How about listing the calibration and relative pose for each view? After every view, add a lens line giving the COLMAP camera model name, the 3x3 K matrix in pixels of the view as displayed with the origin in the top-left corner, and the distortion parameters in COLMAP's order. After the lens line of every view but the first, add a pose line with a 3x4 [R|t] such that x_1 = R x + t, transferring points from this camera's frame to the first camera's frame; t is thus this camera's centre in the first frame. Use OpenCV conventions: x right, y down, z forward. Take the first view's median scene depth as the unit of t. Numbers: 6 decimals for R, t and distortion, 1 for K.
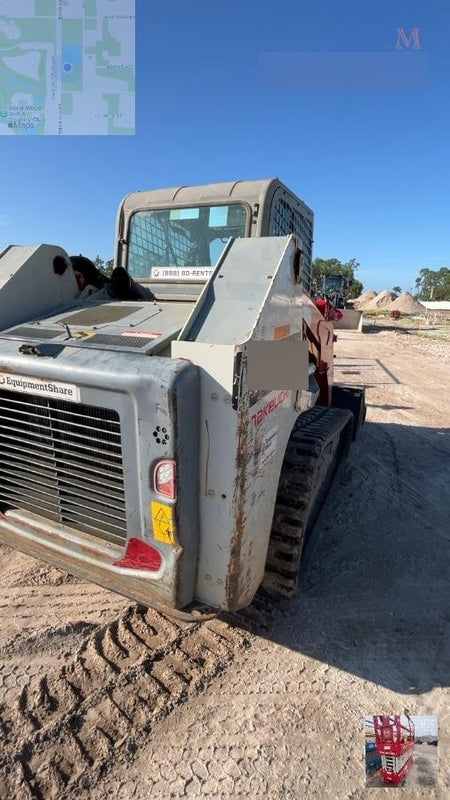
lens RADIAL K [[378.2, 0, 228.2], [0, 378.2, 398.6], [0, 0, 1]] dist [-0.000221, 0.000442]
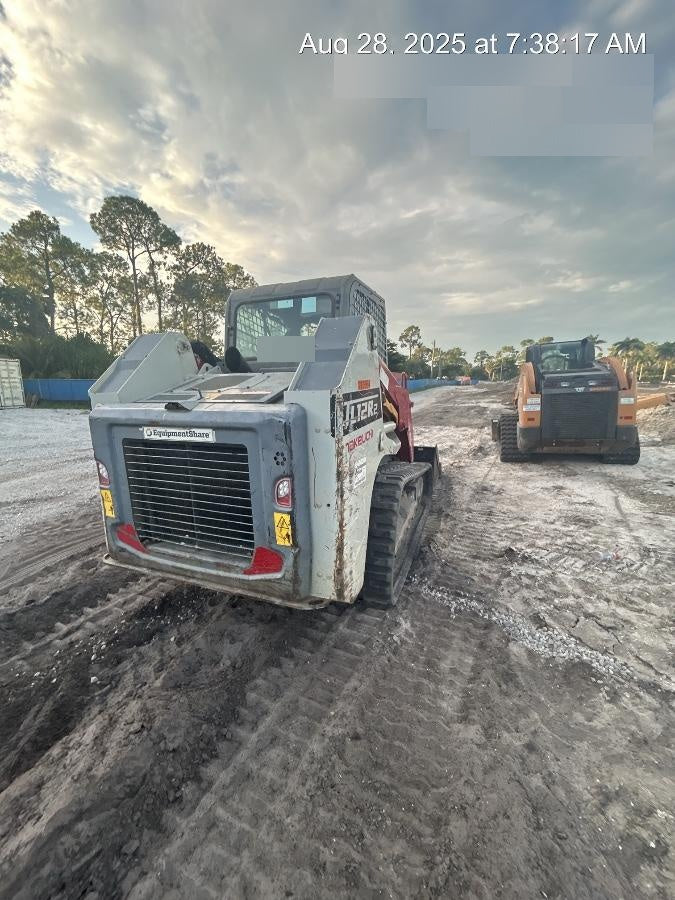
lens RADIAL K [[365.5, 0, 336.3], [0, 365.5, 450.0], [0, 0, 1]] dist [0.008044, -0.003047]
pose [[0.997111, -0.058468, 0.048484, -0.033195], [0.062226, 0.994850, -0.080003, 0.160193], [-0.043557, 0.082789, 0.995615, -0.277981]]
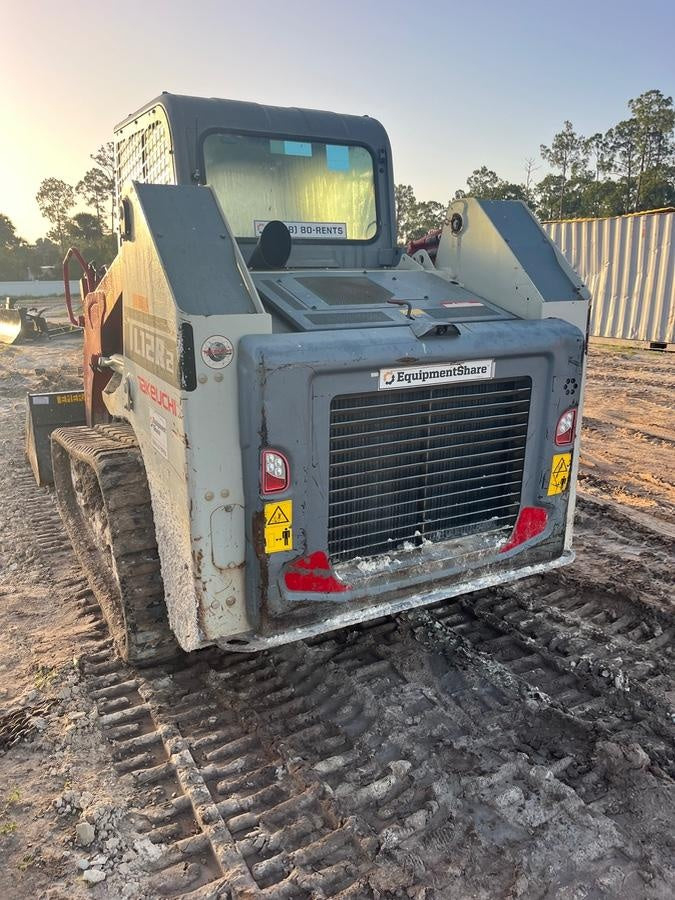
lens RADIAL K [[671.5, 0, 337.5], [0, 671.5, 450.0], [0, 0, 1]] dist [0.051662, -0.000867]
pose [[0.600843, -0.243678, 0.761320, -1.877751], [0.227192, 0.965184, 0.129628, -0.118227], [-0.766402, 0.095080, 0.635286, 0.246282]]
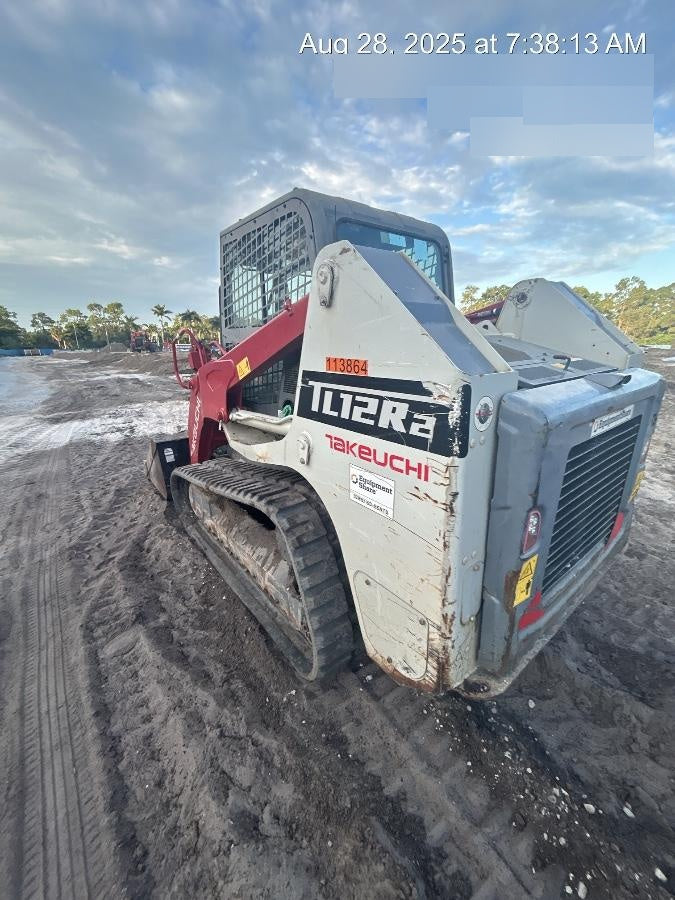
lens RADIAL K [[365.5, 0, 336.3], [0, 365.5, 450.0], [0, 0, 1]] dist [0.008044, -0.003047]
pose [[0.449878, -0.292780, 0.843735, -1.676402], [0.269187, 0.945255, 0.184478, -0.327102], [-0.851556, 0.144130, 0.504062, 1.174844]]
